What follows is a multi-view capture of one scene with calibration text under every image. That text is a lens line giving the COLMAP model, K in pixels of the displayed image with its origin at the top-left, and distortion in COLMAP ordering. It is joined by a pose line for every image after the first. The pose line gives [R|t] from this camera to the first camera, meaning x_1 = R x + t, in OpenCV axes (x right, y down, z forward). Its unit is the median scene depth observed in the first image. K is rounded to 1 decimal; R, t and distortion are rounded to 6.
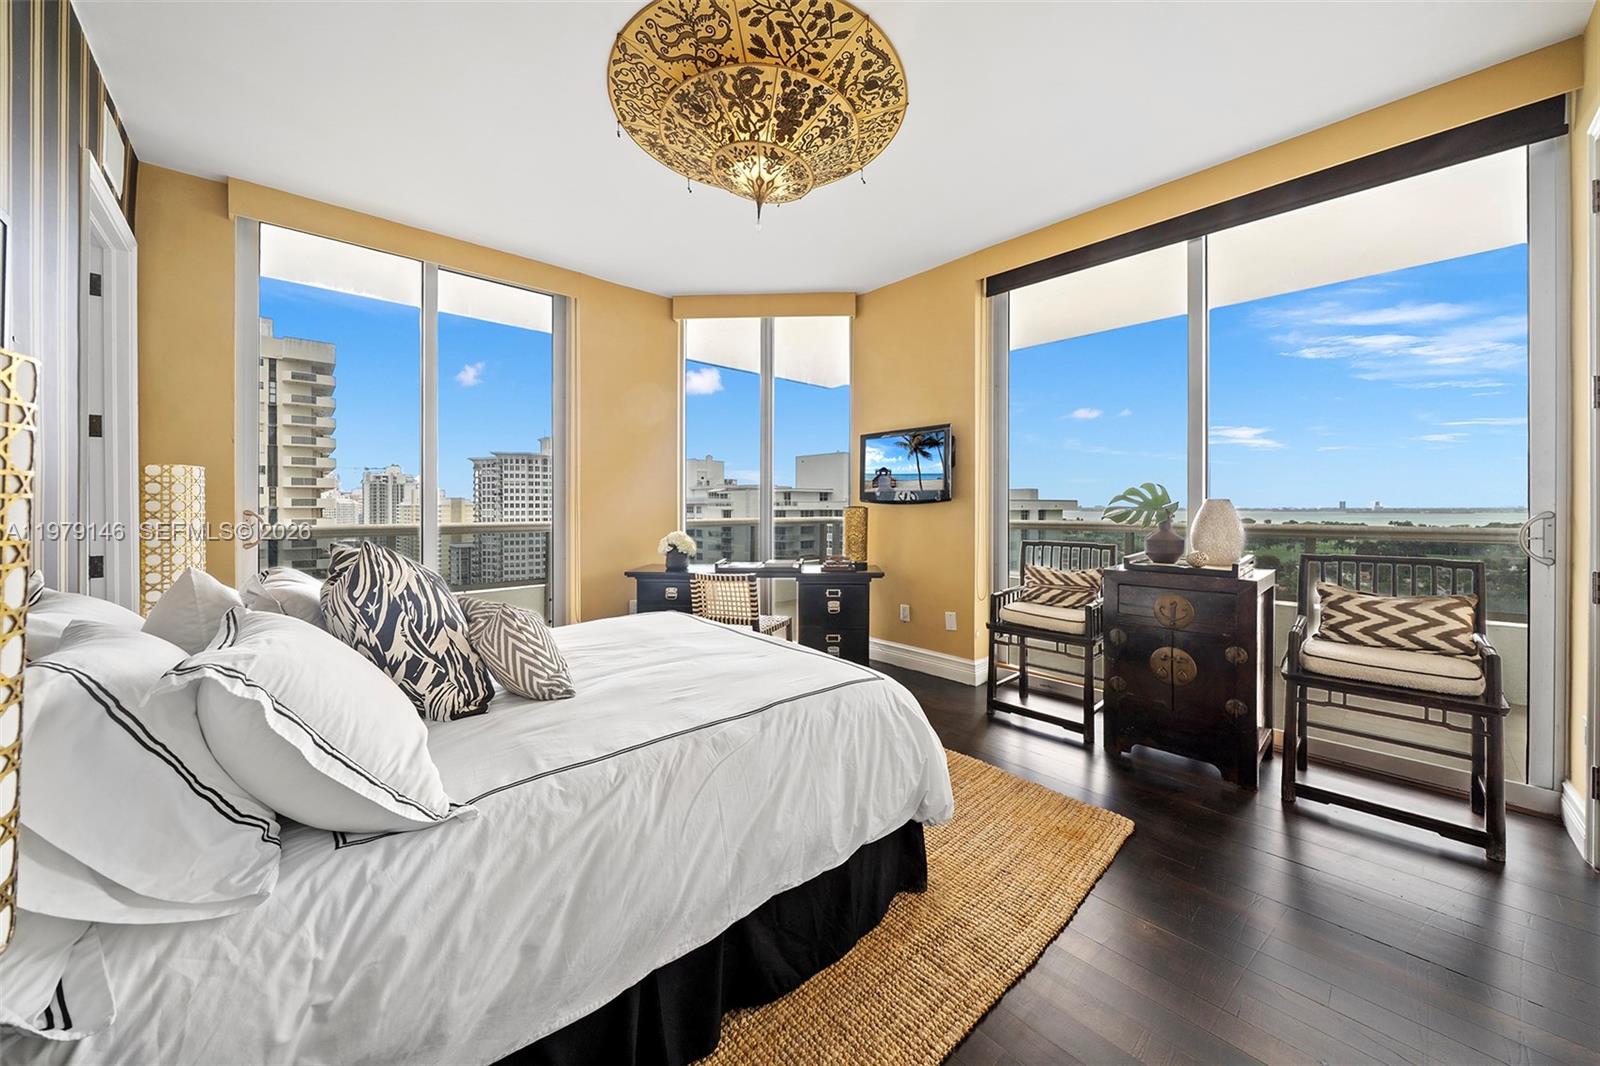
lens RADIAL K [[566.1, 0, 793.0], [0, 566.1, 507.1], [0, 0, 1]] dist [0.001355, 0.000023]
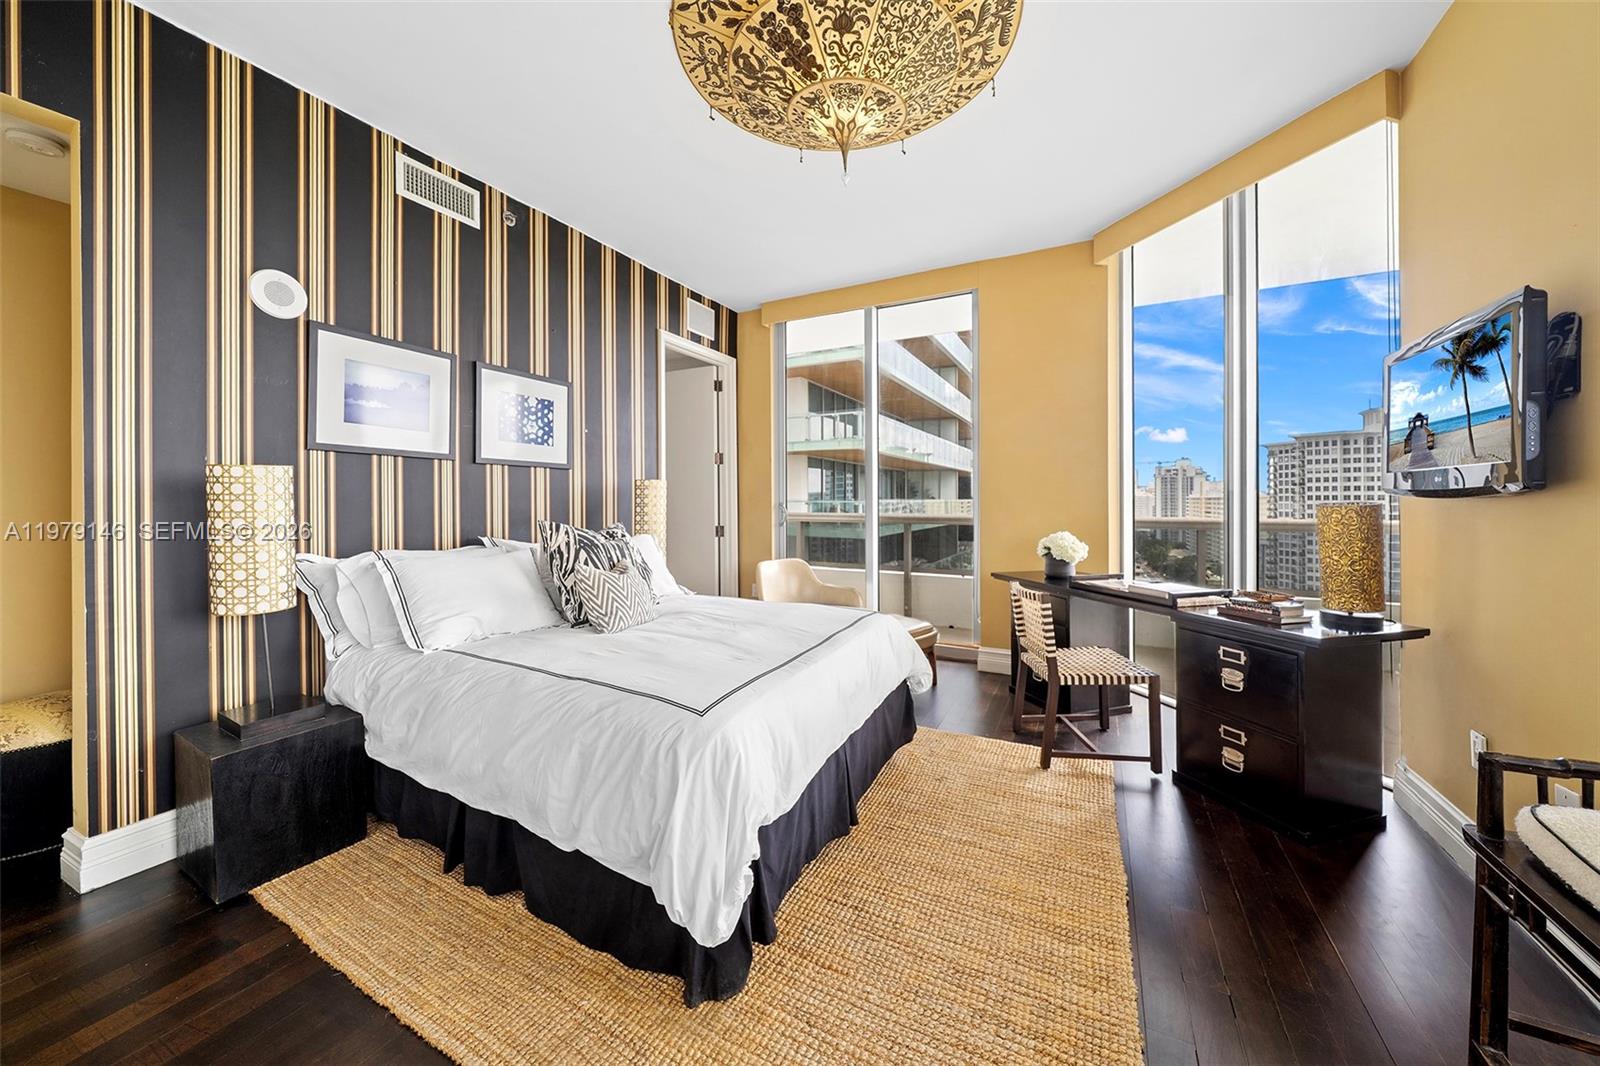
lens RADIAL K [[562.2, 0, 798.8], [0, 562.2, 502.8], [0, 0, 1]] dist [-0.000867, -0.000233]
pose [[0.337693, 0.007317, -0.941228, 0.768130], [-0.001461, 0.999973, 0.007250, -0.007166], [0.941255, -0.001073, 0.337694, 0.678870]]
